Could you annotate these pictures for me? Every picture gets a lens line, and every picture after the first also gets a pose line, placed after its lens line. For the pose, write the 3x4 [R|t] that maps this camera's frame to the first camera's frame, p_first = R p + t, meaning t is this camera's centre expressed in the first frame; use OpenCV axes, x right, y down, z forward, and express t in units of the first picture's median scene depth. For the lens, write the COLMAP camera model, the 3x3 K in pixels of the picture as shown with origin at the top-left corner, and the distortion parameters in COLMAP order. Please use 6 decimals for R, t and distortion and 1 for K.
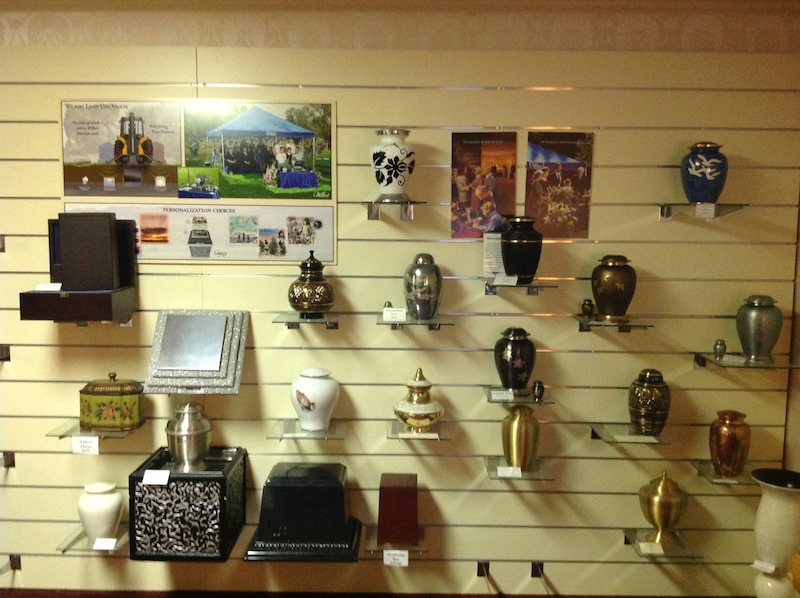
lens RADIAL K [[788.3, 0, 400.0], [0, 788.3, 299.0], [0, 0, 1]] dist [0.197090, -0.559259]
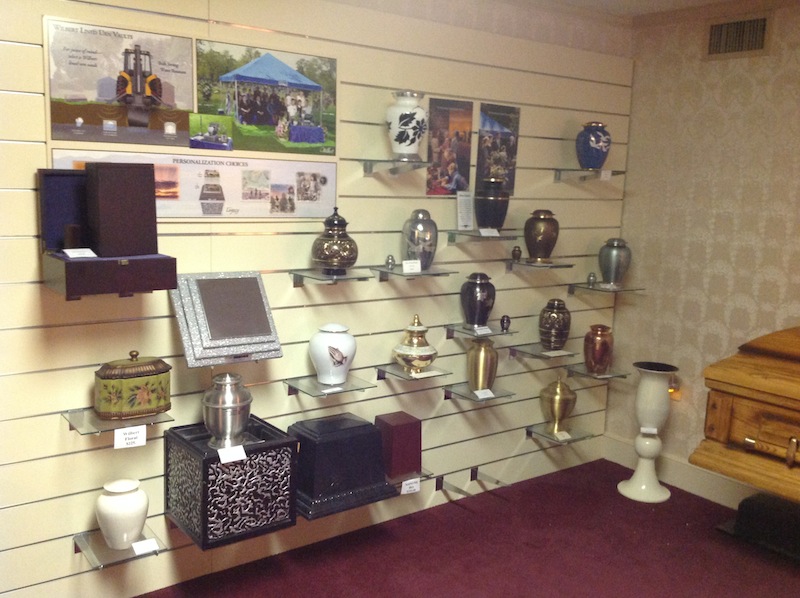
lens RADIAL K [[788.3, 0, 400.0], [0, 788.3, 299.0], [0, 0, 1]] dist [0.197090, -0.559259]
pose [[0.783741, -0.076771, 0.616325, -0.661114], [0.039299, 0.996473, 0.074149, -0.015932], [-0.619843, -0.033892, 0.783993, 0.152829]]
